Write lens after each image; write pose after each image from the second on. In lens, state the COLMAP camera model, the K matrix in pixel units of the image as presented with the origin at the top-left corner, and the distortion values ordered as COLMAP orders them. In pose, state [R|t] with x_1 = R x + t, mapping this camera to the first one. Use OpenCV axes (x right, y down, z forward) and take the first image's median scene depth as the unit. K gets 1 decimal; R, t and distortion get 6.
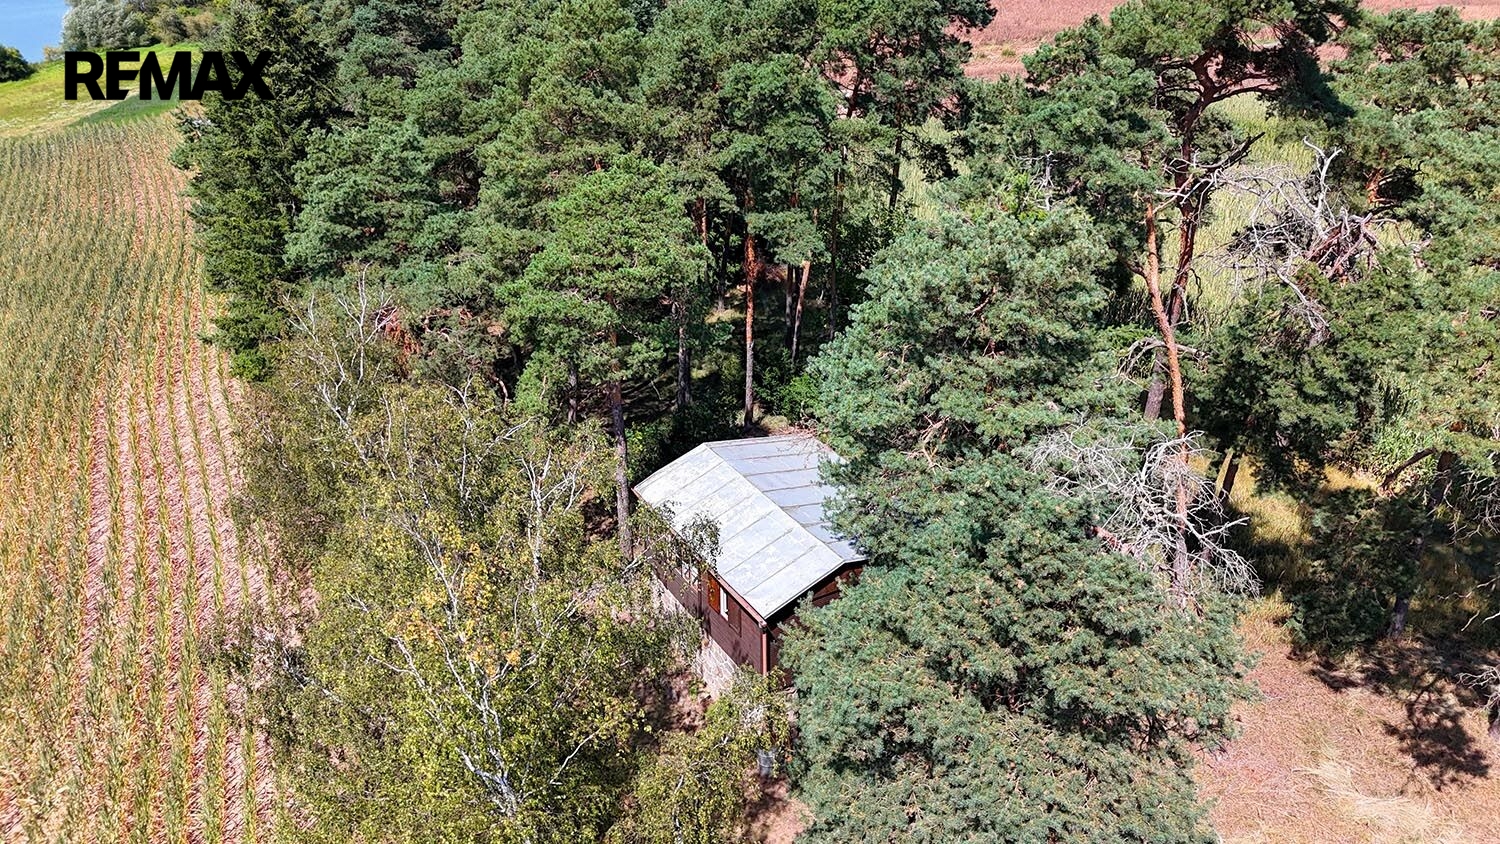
lens RADIAL K [[1123.9, 0, 750.0], [0, 1123.9, 422.0], [0, 0, 1]] dist [0.115730, -0.142994]
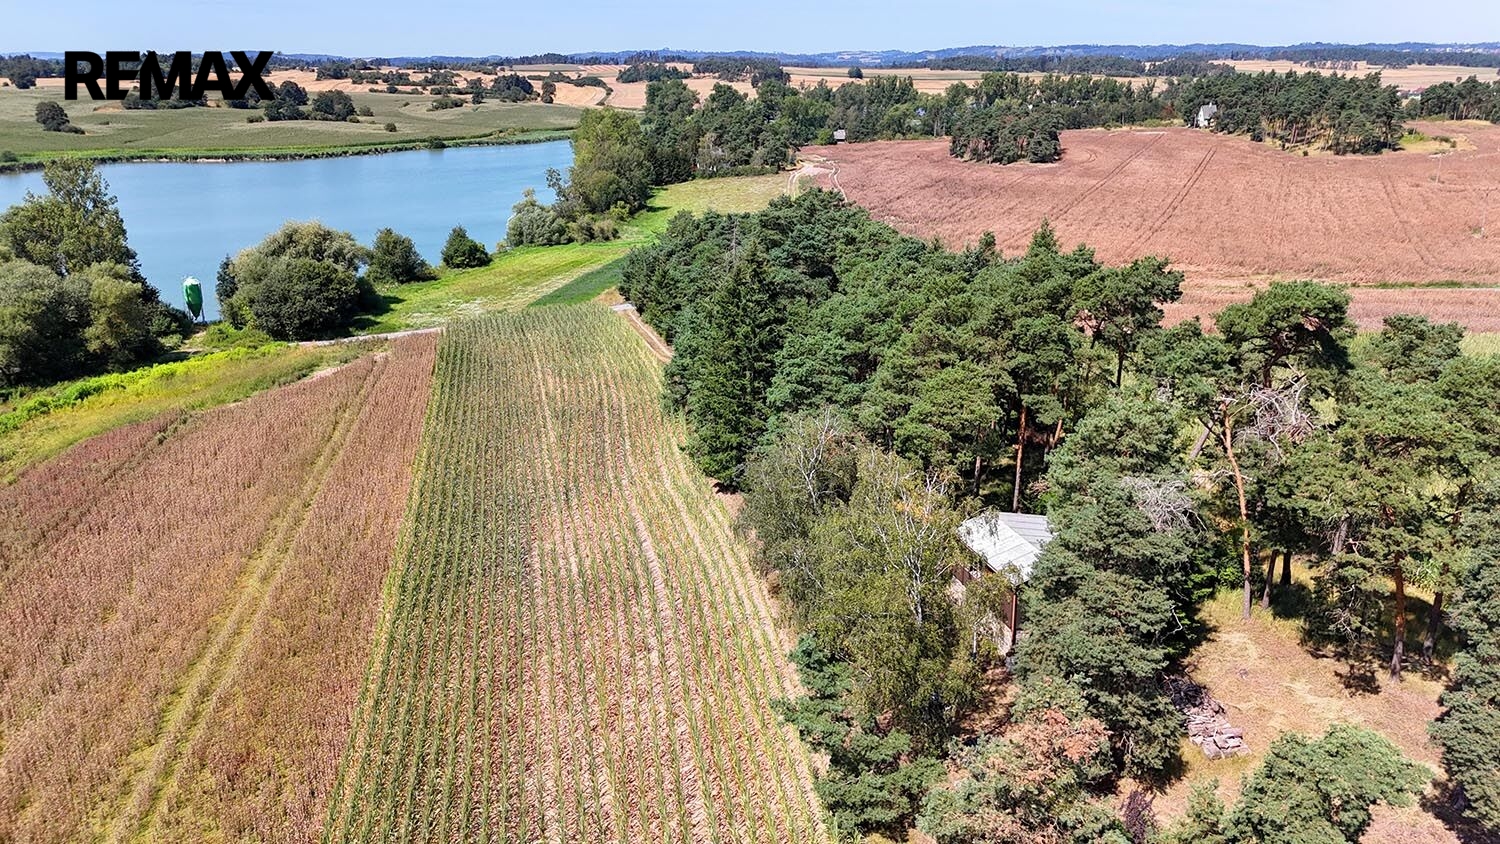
lens RADIAL K [[1123.9, 0, 750.0], [0, 1123.9, 422.0], [0, 0, 1]] dist [0.115730, -0.142994]
pose [[0.967707, 0.082013, -0.238365, 0.010804], [-0.118697, 0.982455, -0.143854, 0.181250], [0.222385, 0.167501, 0.960463, -0.882081]]
